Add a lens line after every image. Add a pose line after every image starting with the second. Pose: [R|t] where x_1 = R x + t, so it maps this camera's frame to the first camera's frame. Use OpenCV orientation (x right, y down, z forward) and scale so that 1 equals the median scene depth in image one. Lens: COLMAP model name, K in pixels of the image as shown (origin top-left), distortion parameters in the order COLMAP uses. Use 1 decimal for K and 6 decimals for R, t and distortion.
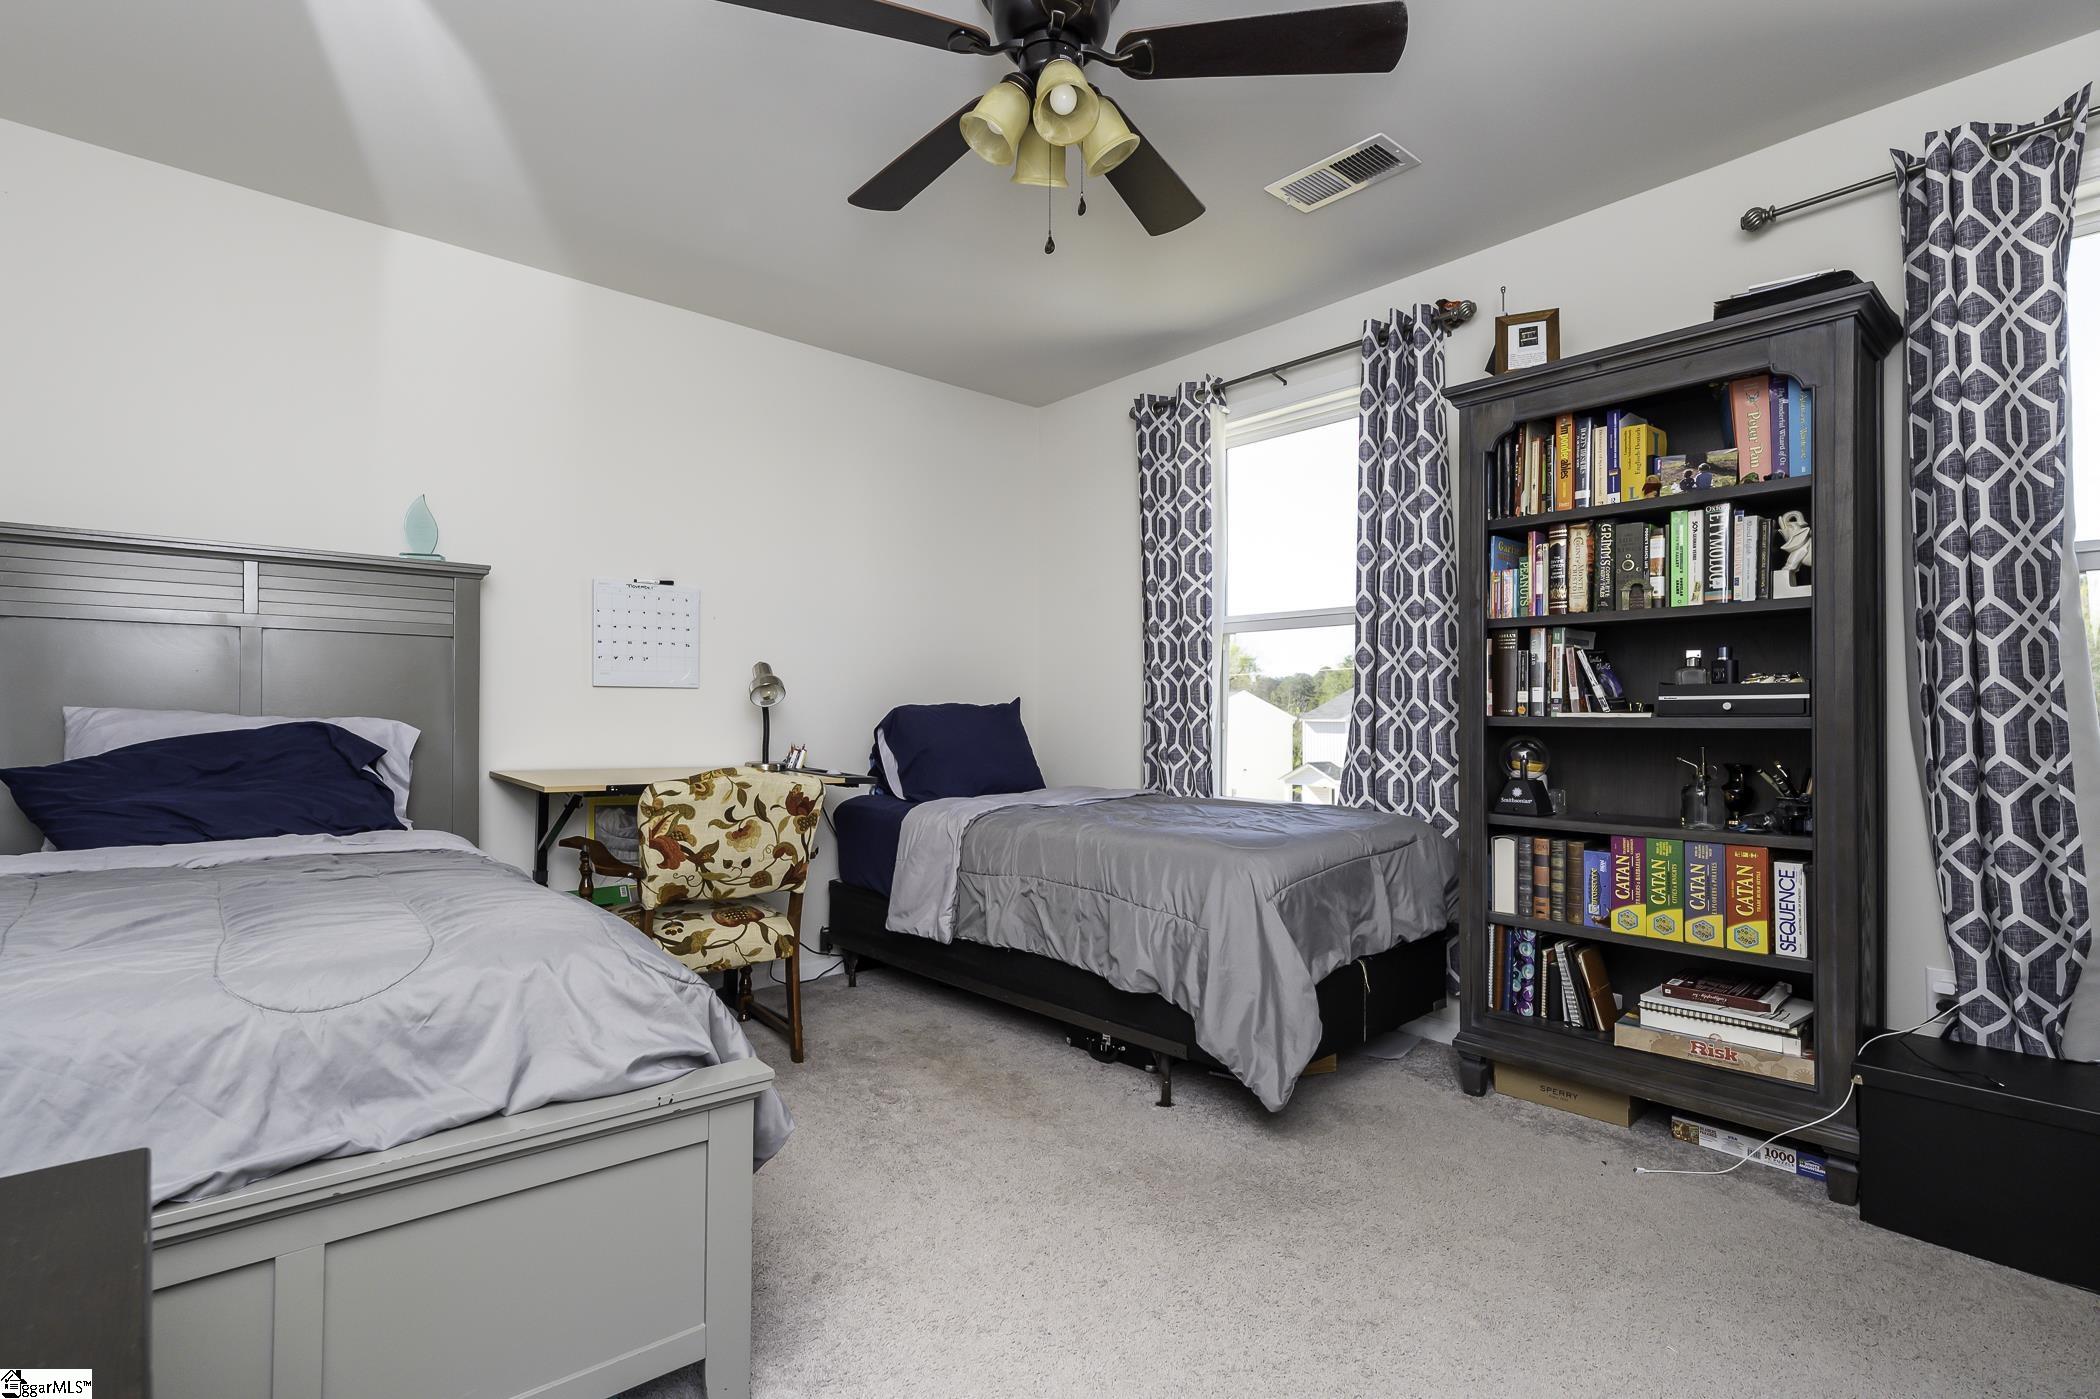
lens RADIAL K [[1029.6, 0, 1046.8], [0, 1029.6, 702.0], [0, 0, 1]] dist [0.001647, 0.000052]
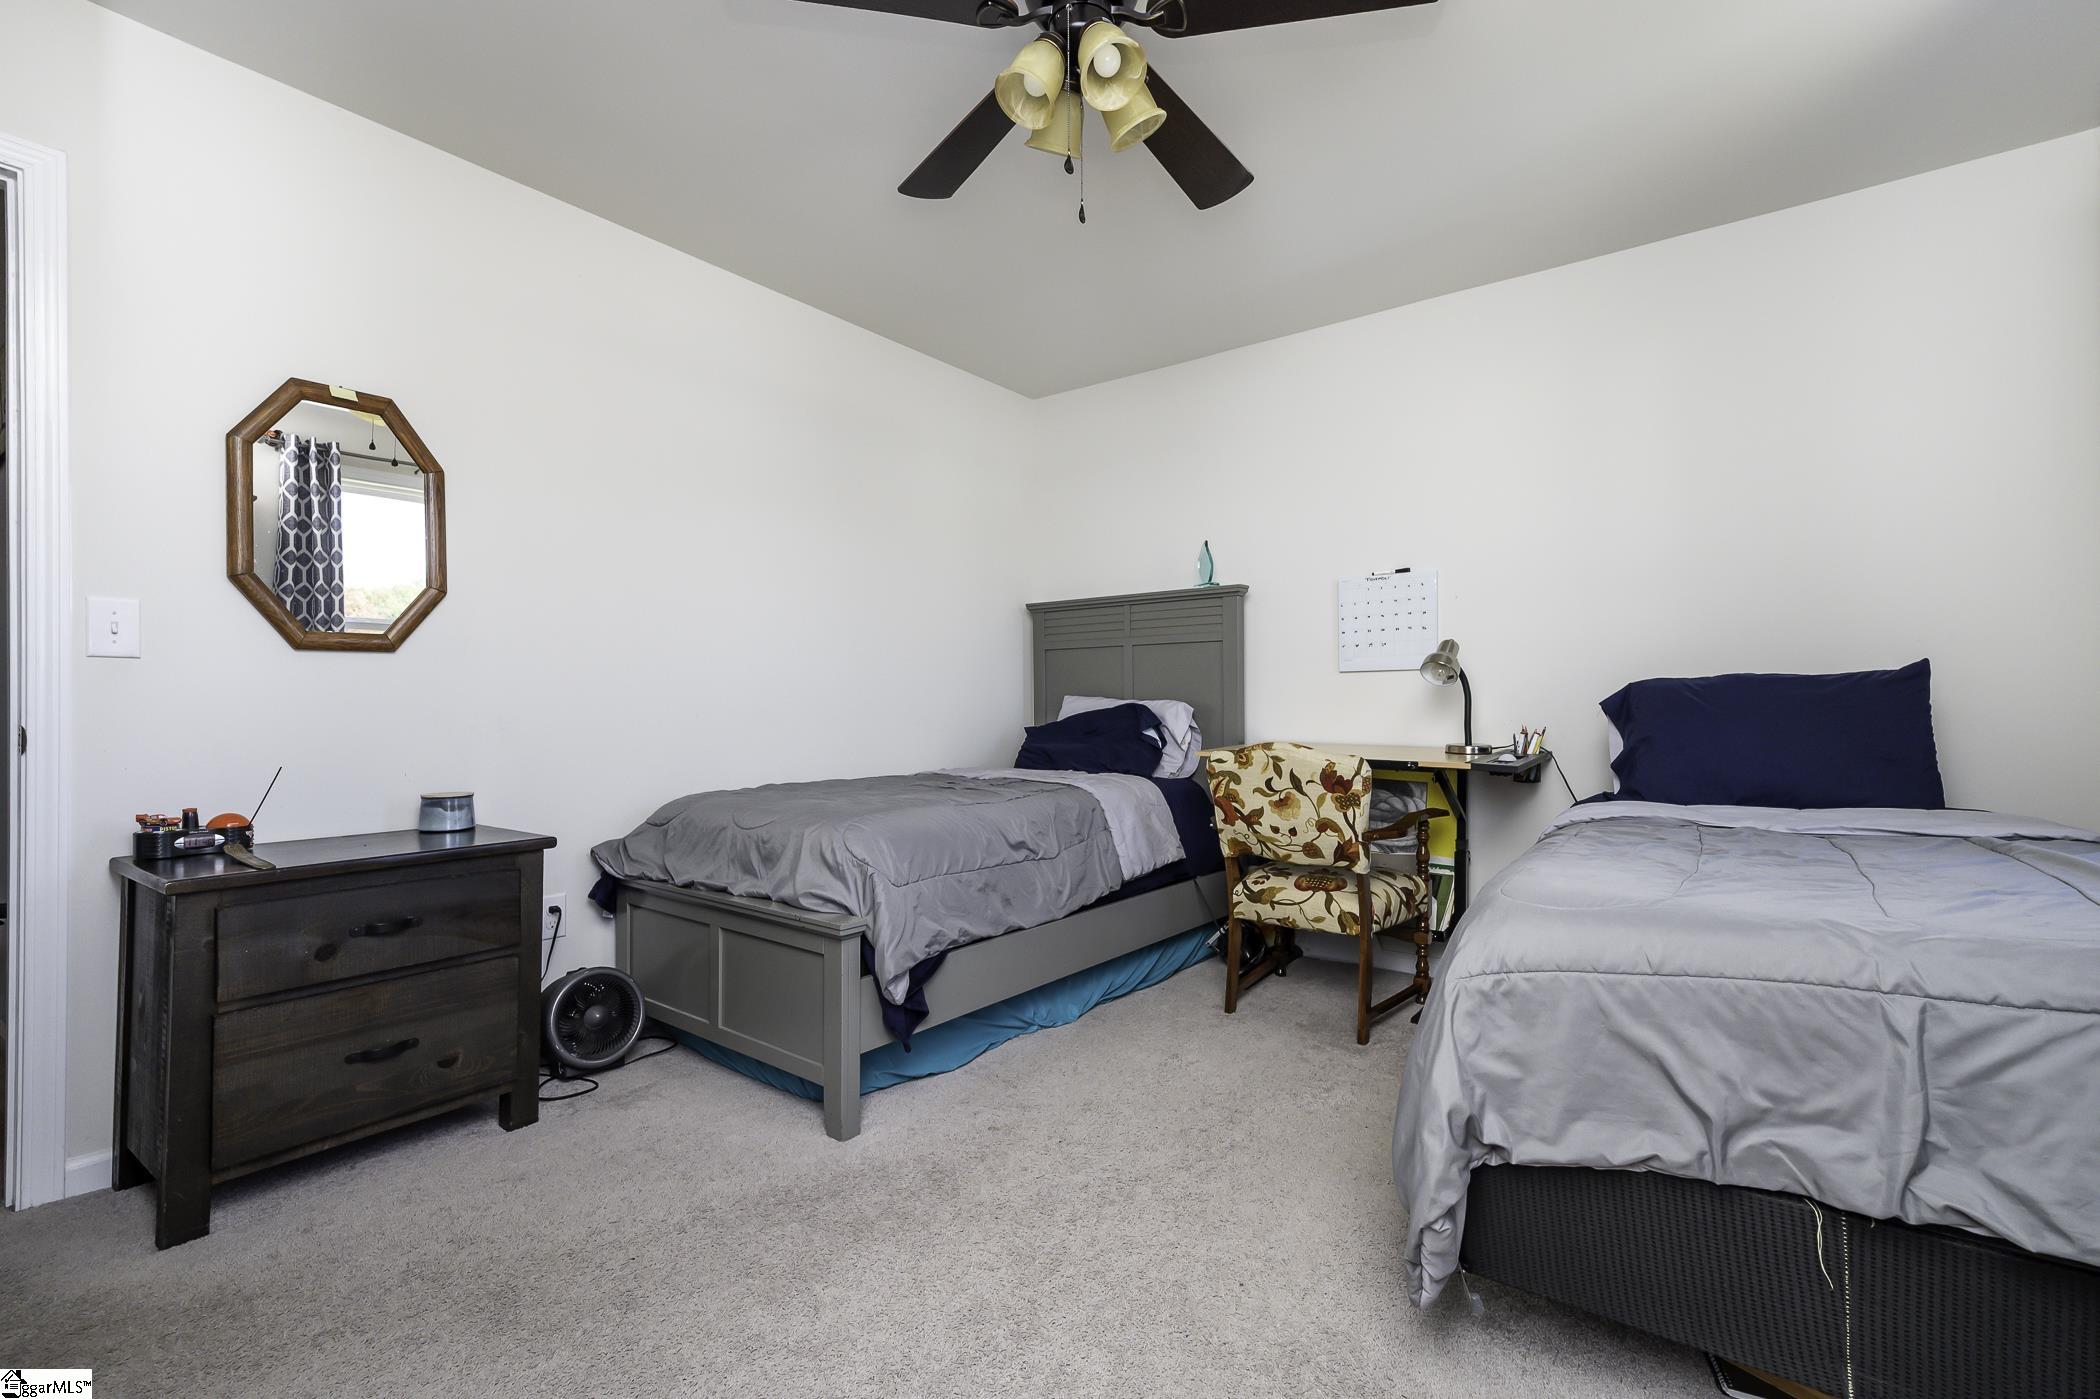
lens RADIAL K [[946.7, 0, 1046.1], [0, 946.7, 703.0], [0, 0, 1]] dist [0.012291, 0.001129]
pose [[0.174117, -0.009186, -0.984682, 0.648649], [0.018994, 0.999802, -0.005969, 0.022986], [0.984542, -0.017664, 0.174257, 0.583389]]
